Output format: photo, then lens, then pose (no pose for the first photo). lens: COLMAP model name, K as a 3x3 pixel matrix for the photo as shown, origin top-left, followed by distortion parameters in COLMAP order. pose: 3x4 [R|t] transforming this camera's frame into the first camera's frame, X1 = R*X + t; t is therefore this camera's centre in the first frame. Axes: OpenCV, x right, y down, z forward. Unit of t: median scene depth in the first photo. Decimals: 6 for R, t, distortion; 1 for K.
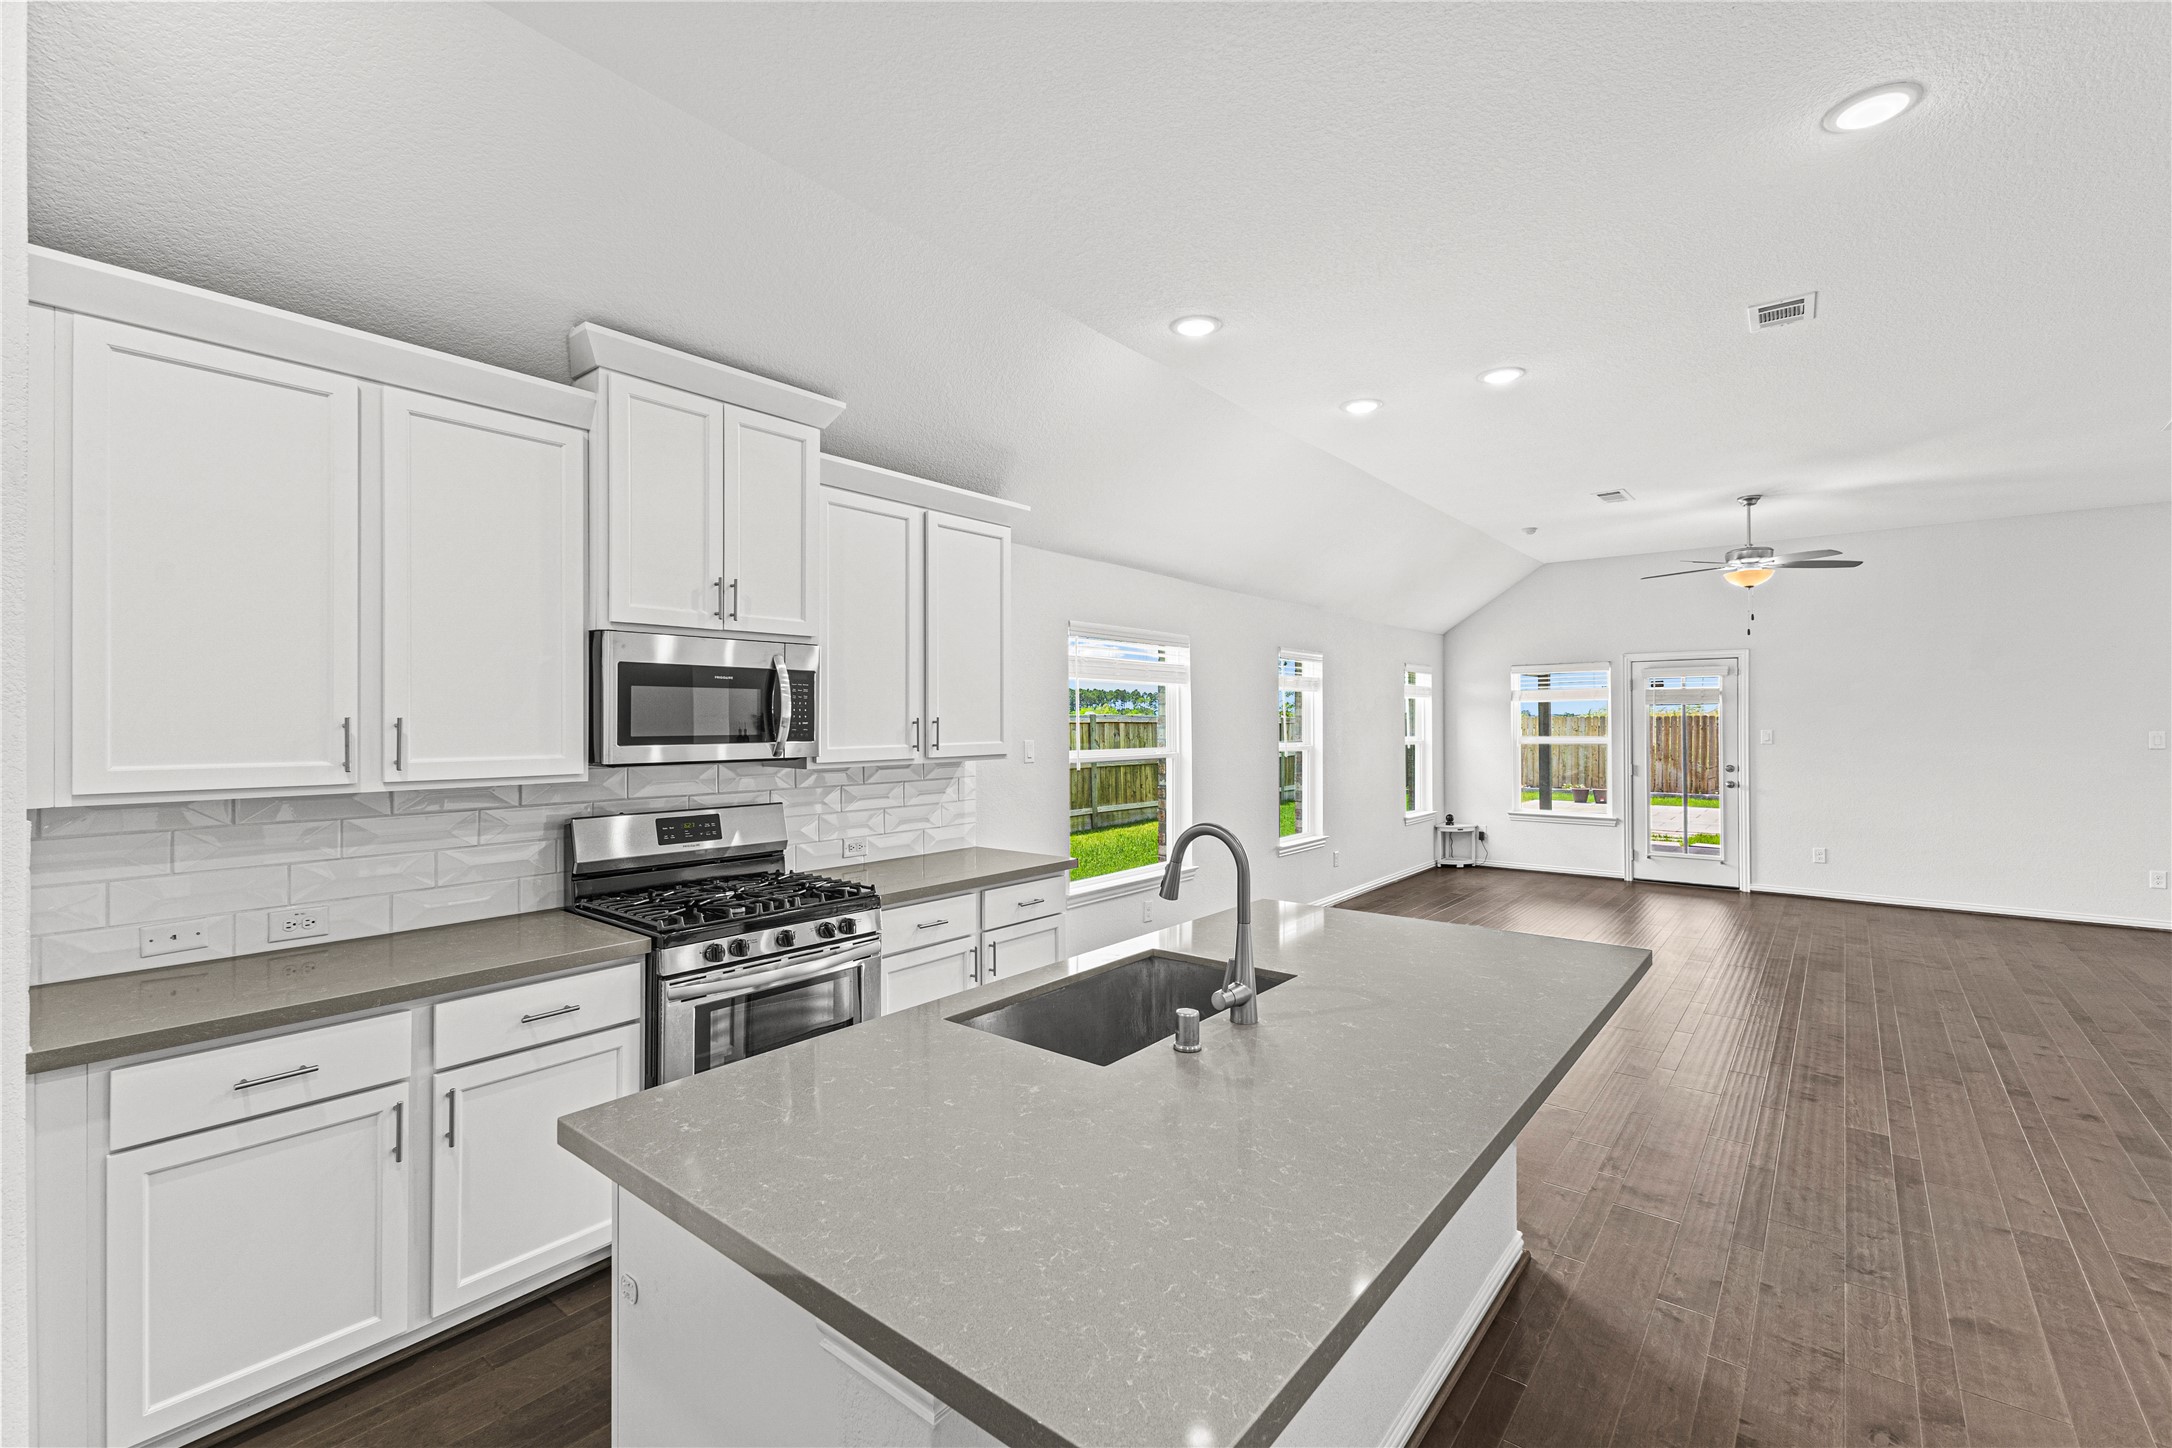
lens RADIAL K [[931.7, 0, 1094.3], [0, 931.7, 725.7], [0, 0, 1]] dist [0.027938, -0.010077]
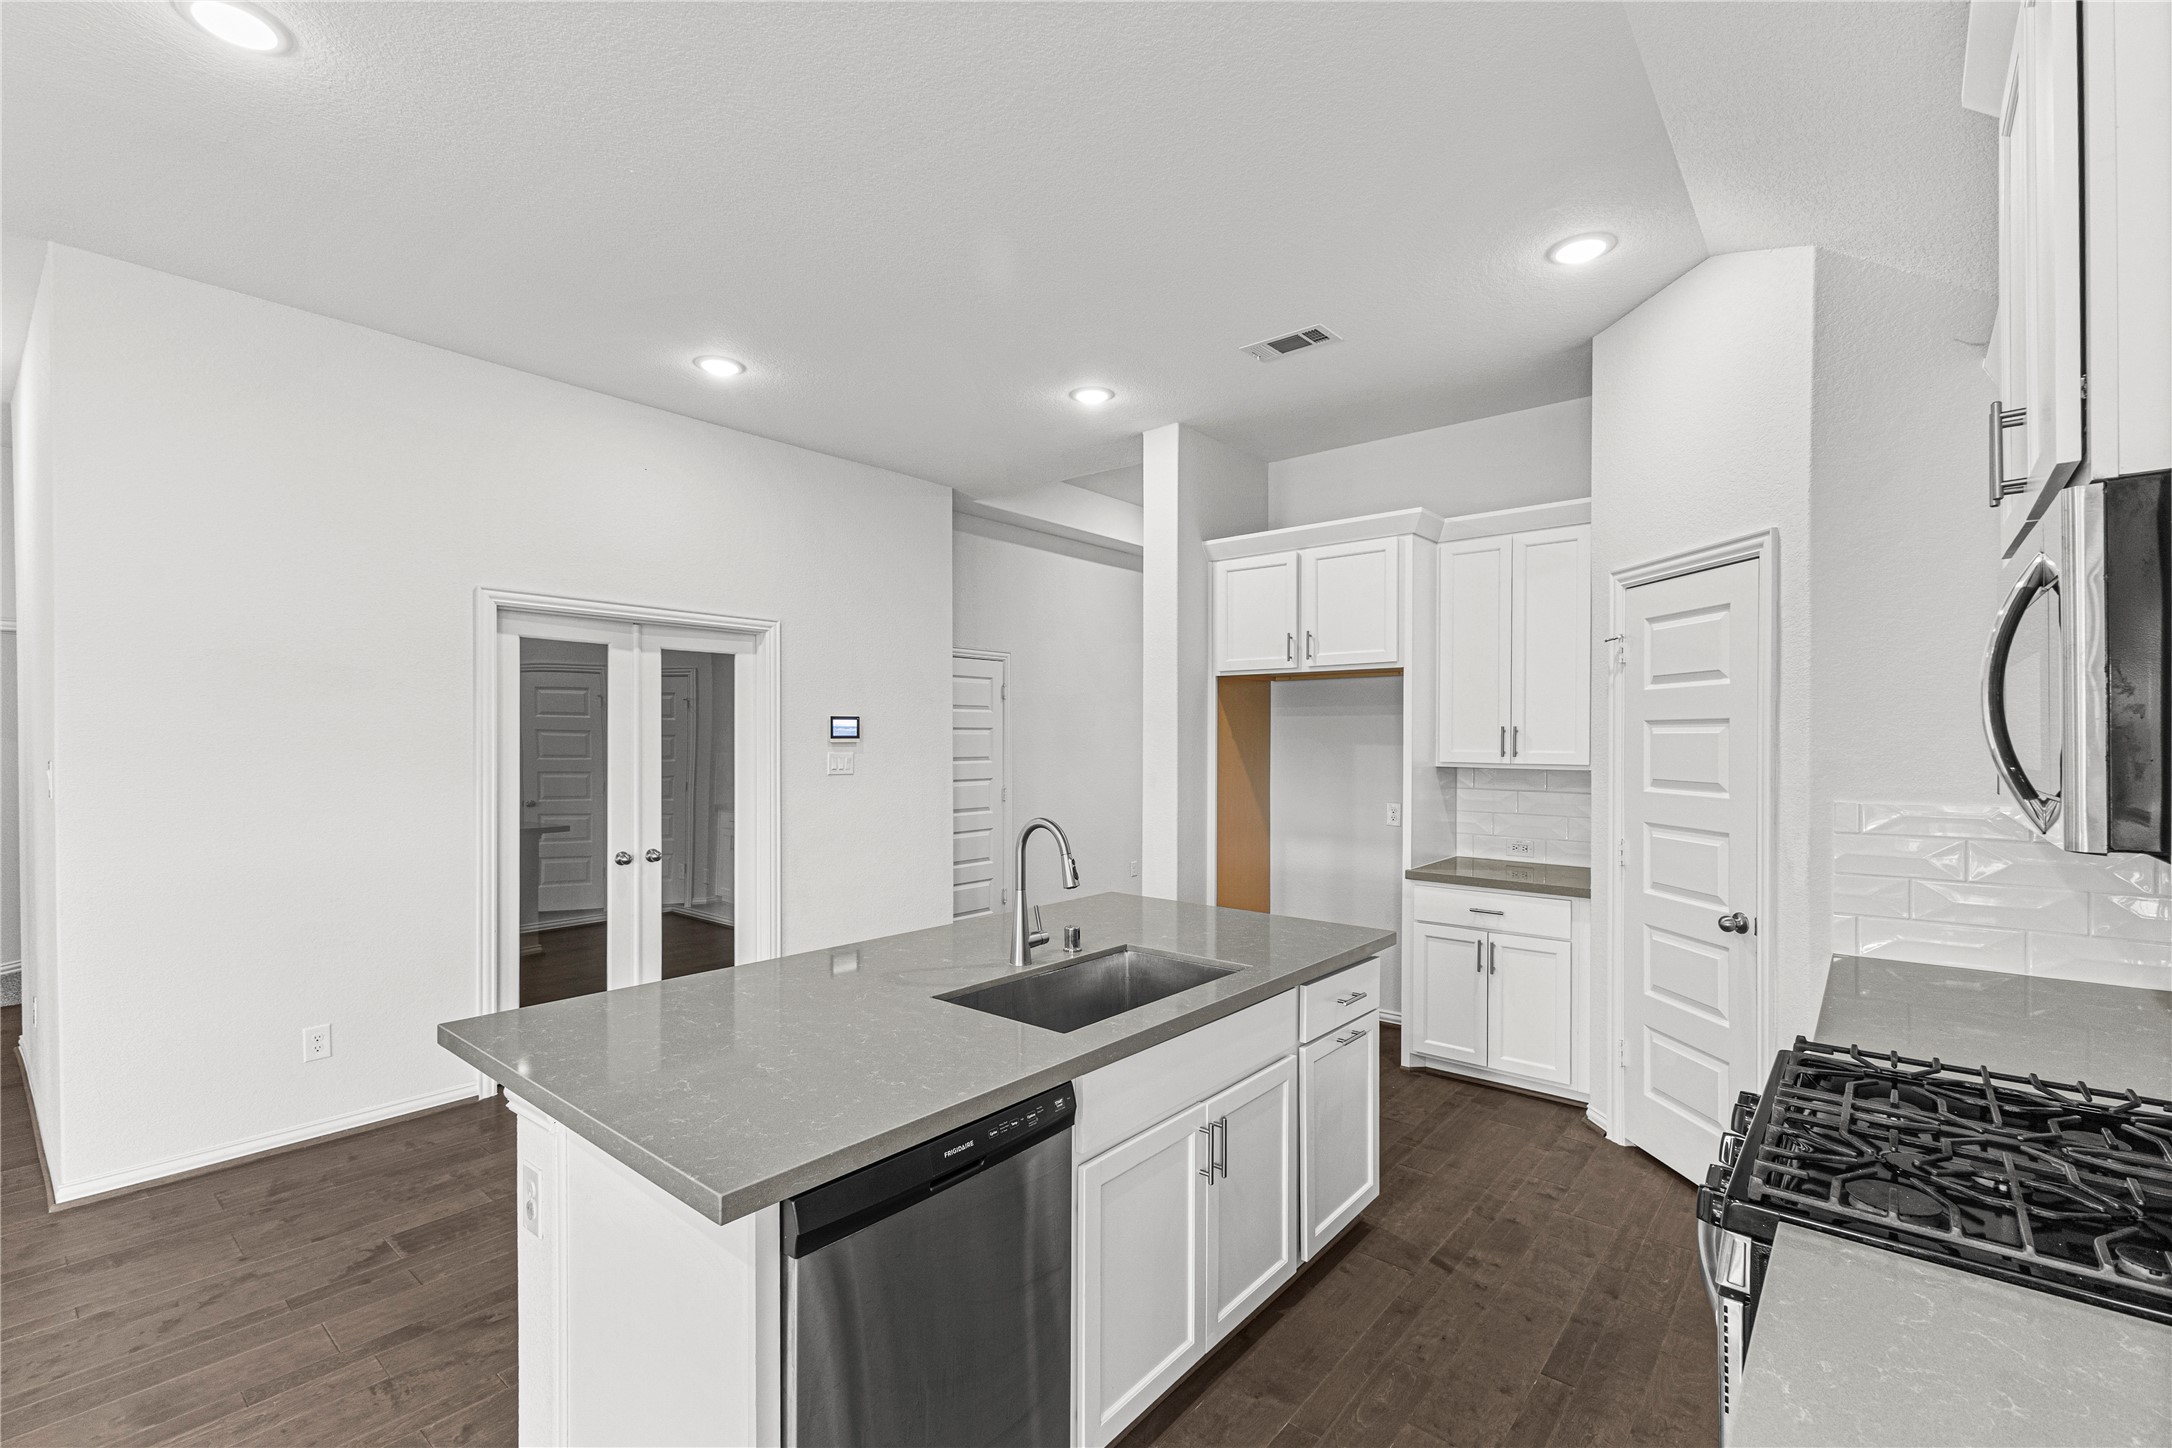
lens RADIAL K [[947.1, 0, 1089.7], [0, 947.1, 745.6], [0, 0, 1]] dist [0.009607, -0.000252]
pose [[-0.999694, 0.000211, 0.024755, 0.016045], [0.000532, 0.999915, 0.012993, -0.004601], [-0.024750, 0.013002, -0.999609, 1.164504]]
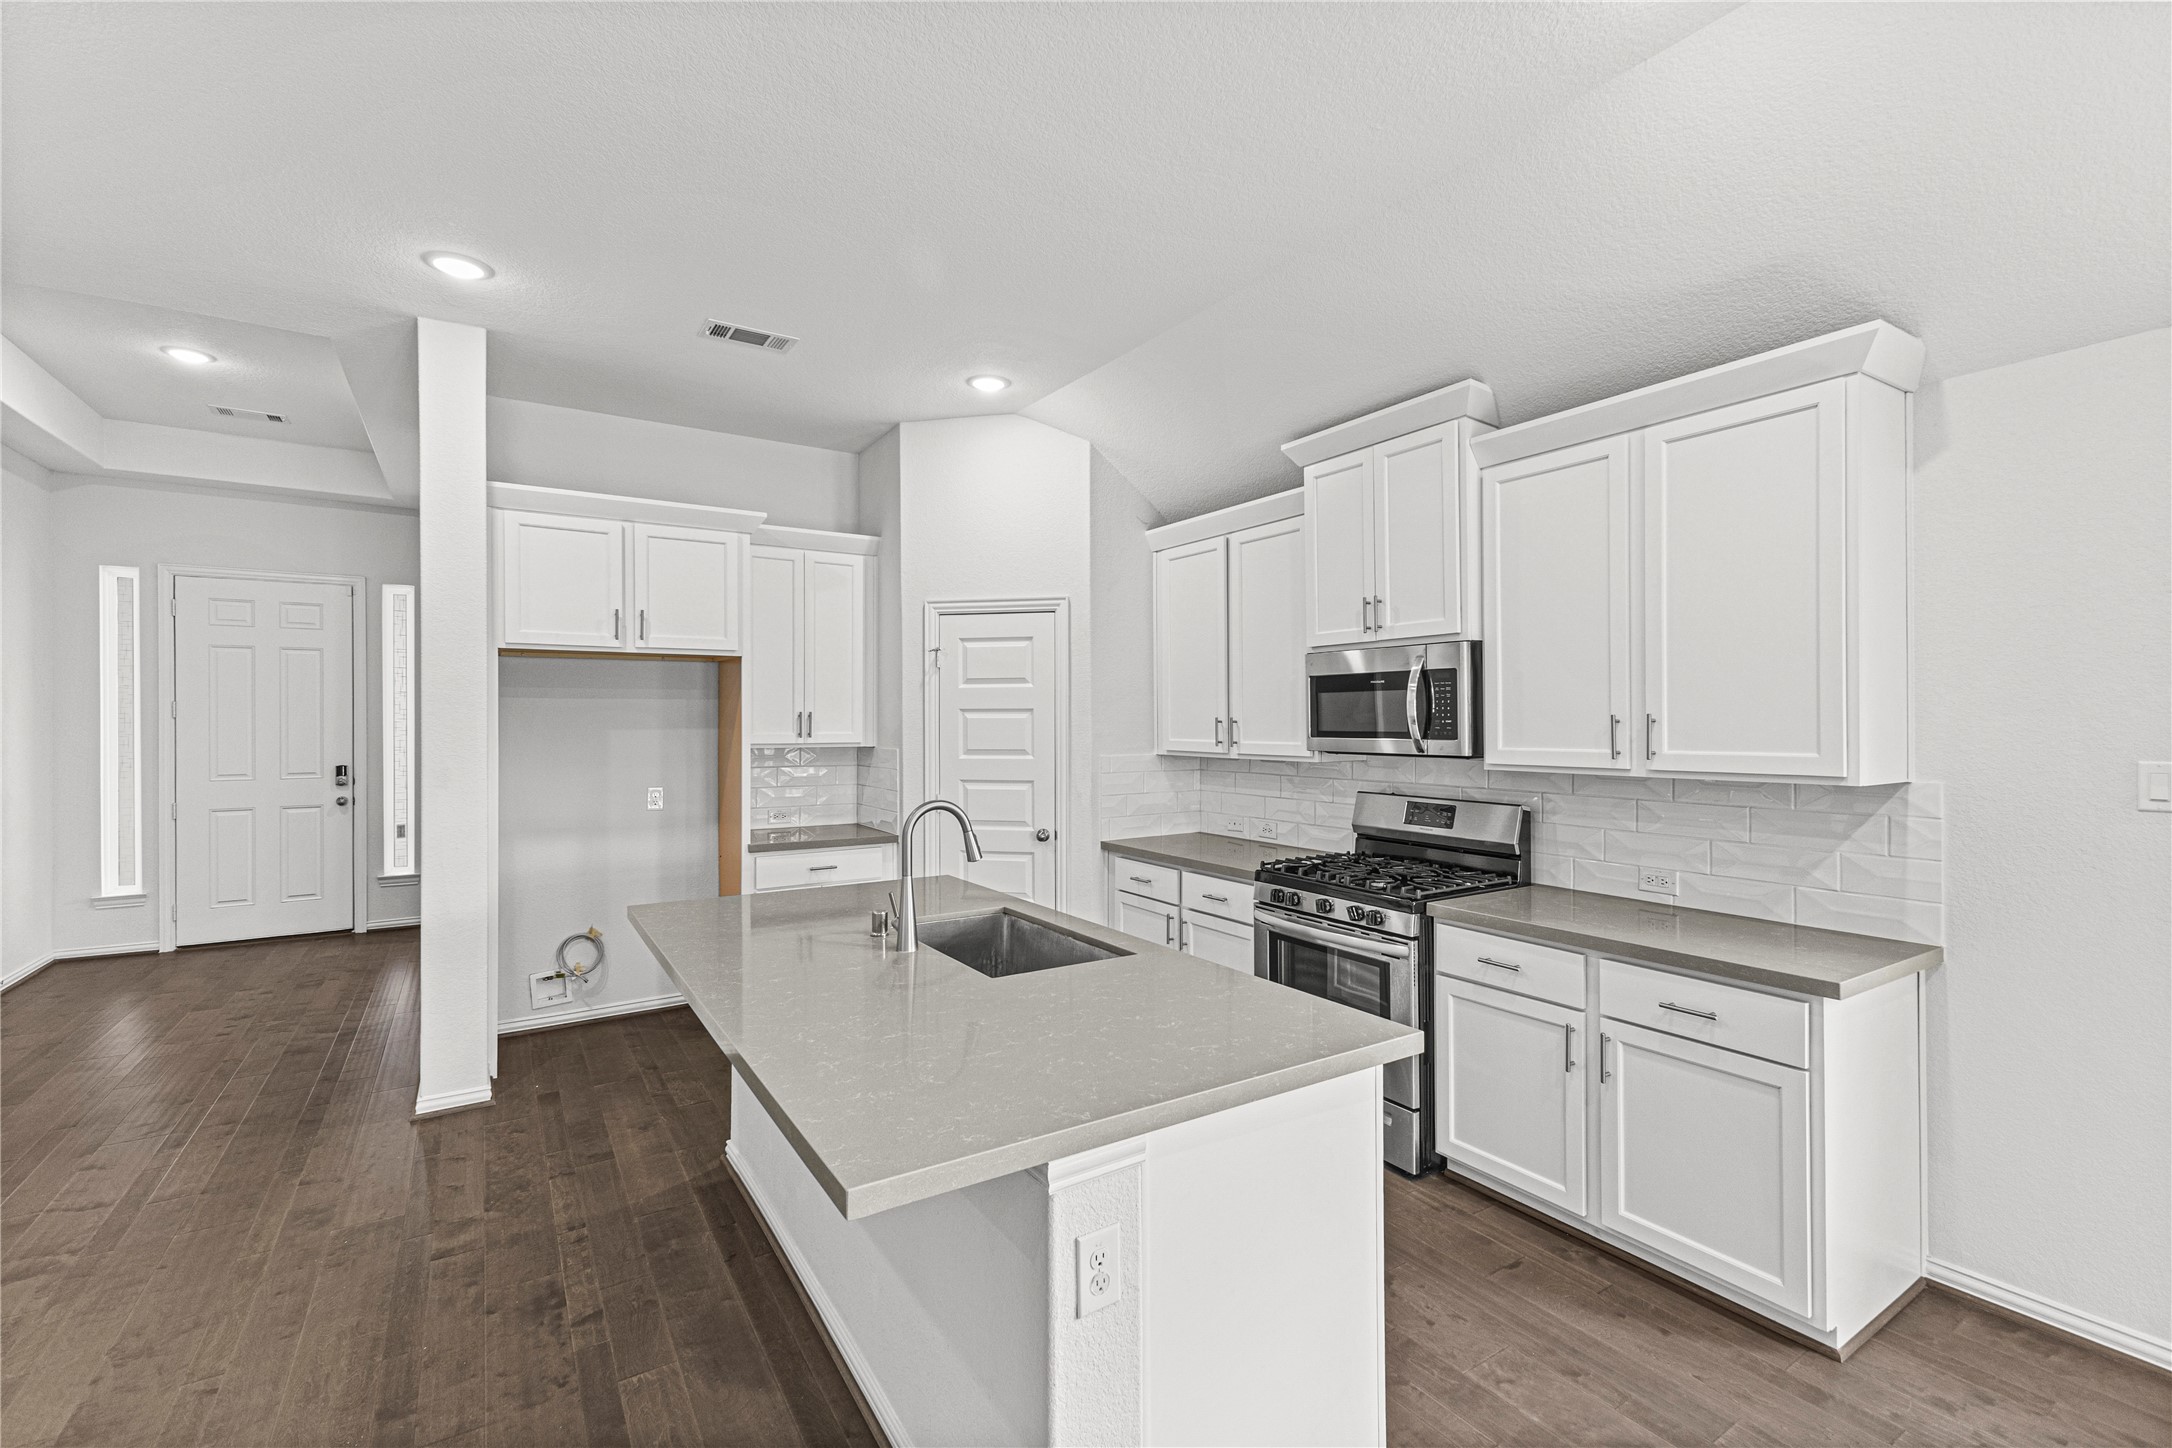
lens RADIAL K [[942.5, 0, 1087.8], [0, 942.5, 716.9], [0, 0, 1]] dist [0.011147, -0.000677]
pose [[-0.321549, 0.000306, -0.946893, 0.666370], [-0.000831, 0.999999, 0.000605, -0.006616], [0.946893, 0.000981, -0.321549, 0.833528]]
